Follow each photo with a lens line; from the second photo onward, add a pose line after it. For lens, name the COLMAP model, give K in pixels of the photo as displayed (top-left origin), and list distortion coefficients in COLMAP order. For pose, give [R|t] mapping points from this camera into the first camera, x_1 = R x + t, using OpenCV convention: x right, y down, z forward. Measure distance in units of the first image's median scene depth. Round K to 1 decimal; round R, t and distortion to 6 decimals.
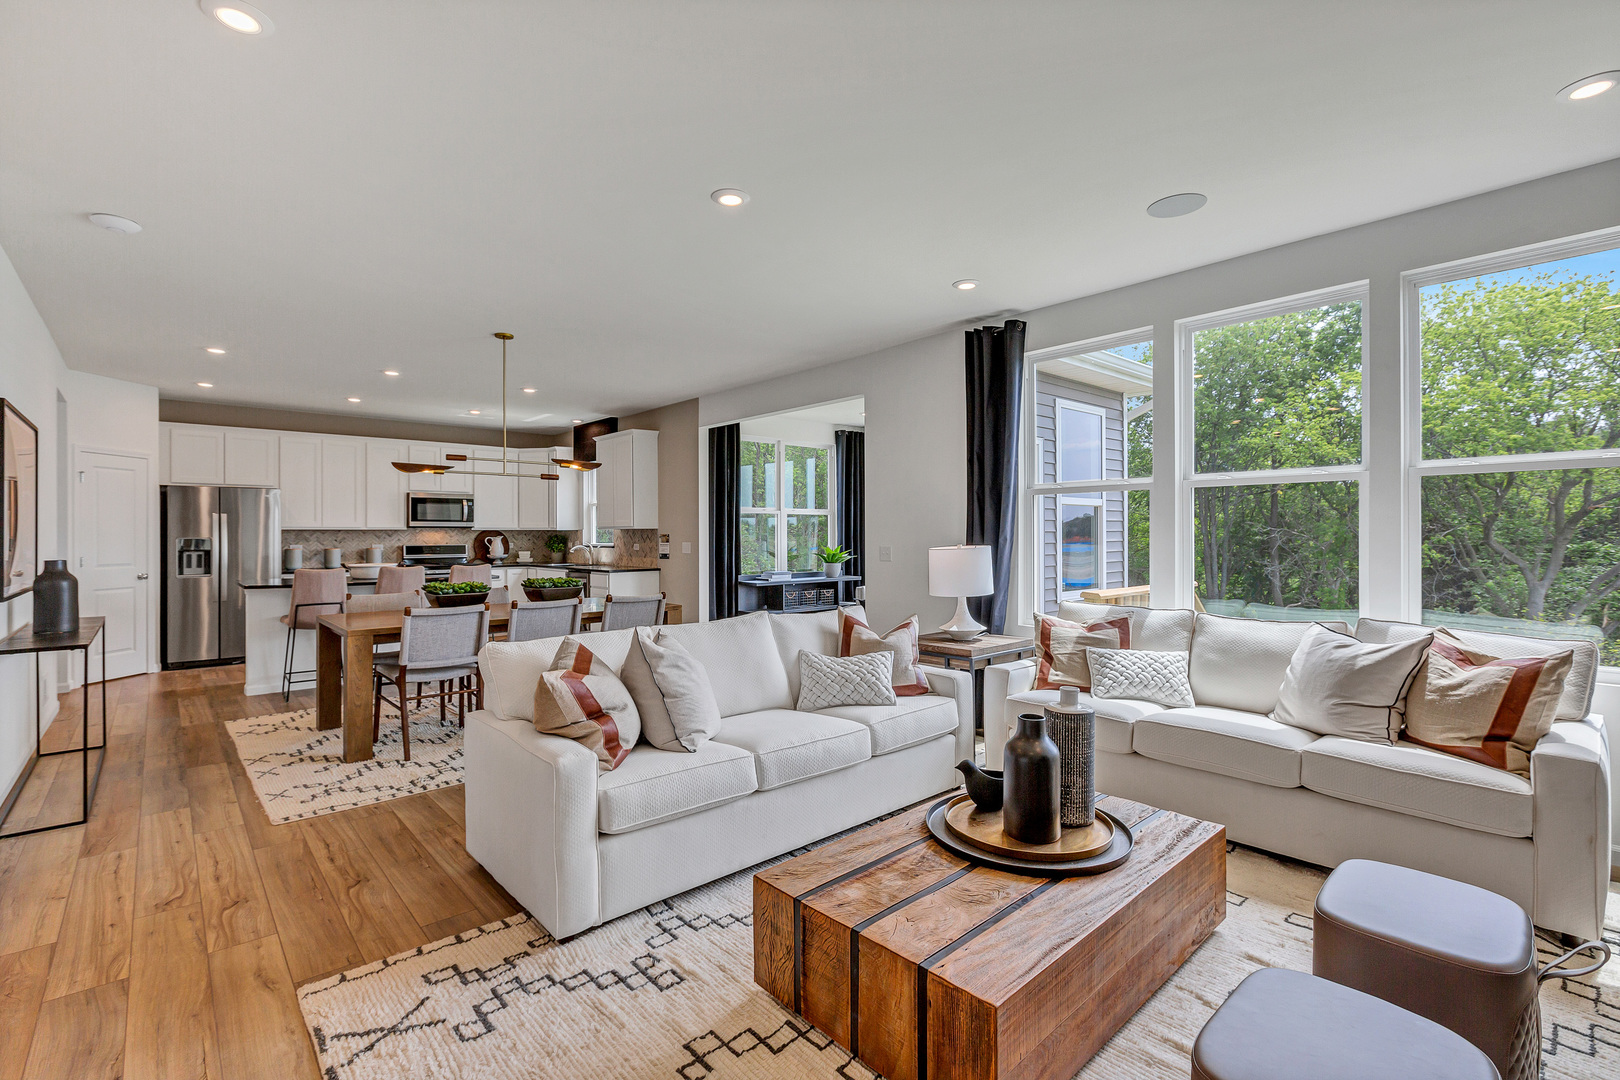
lens RADIAL K [[736.9, 0, 813.2], [0, 736.9, 533.7], [0, 0, 1]] dist [-0.001436, -0.000160]
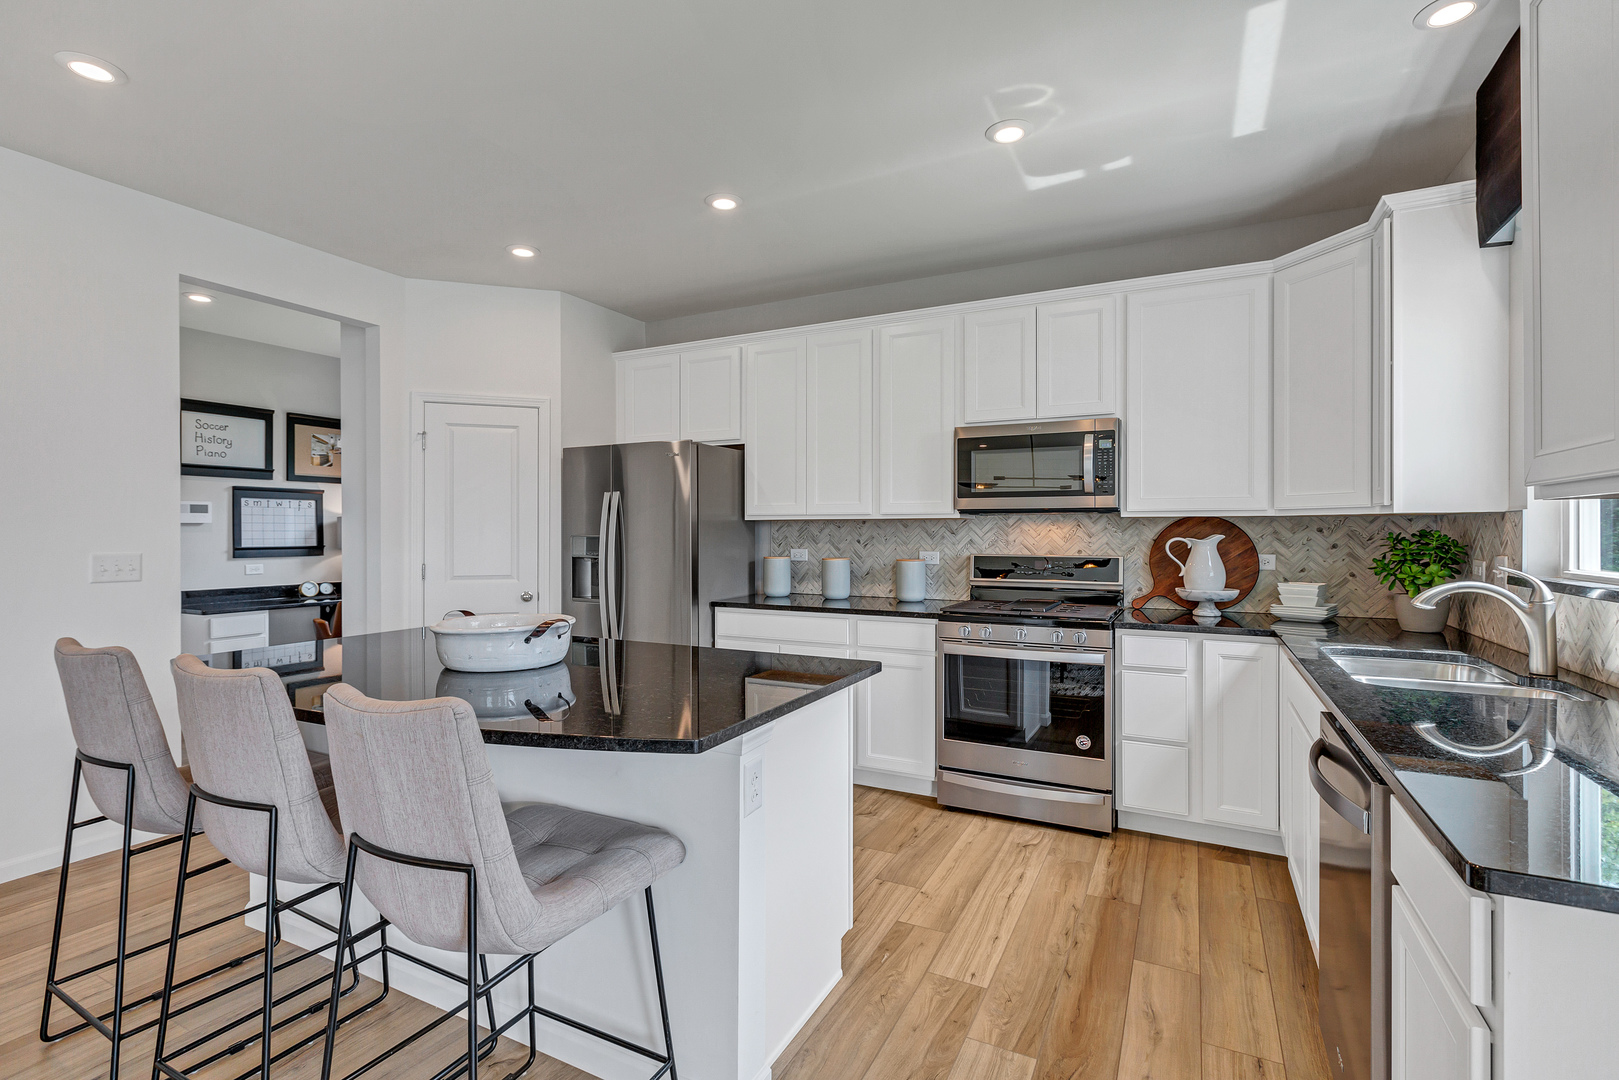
lens RADIAL K [[736.4, 0, 812.7], [0, 736.4, 533.7], [0, 0, 1]] dist [-0.001436, -0.000160]
pose [[0.357169, 0.006925, -0.934014, -0.182158], [0.000510, 0.999971, 0.007609, -0.000049], [0.934040, -0.003194, 0.357155, 0.738737]]
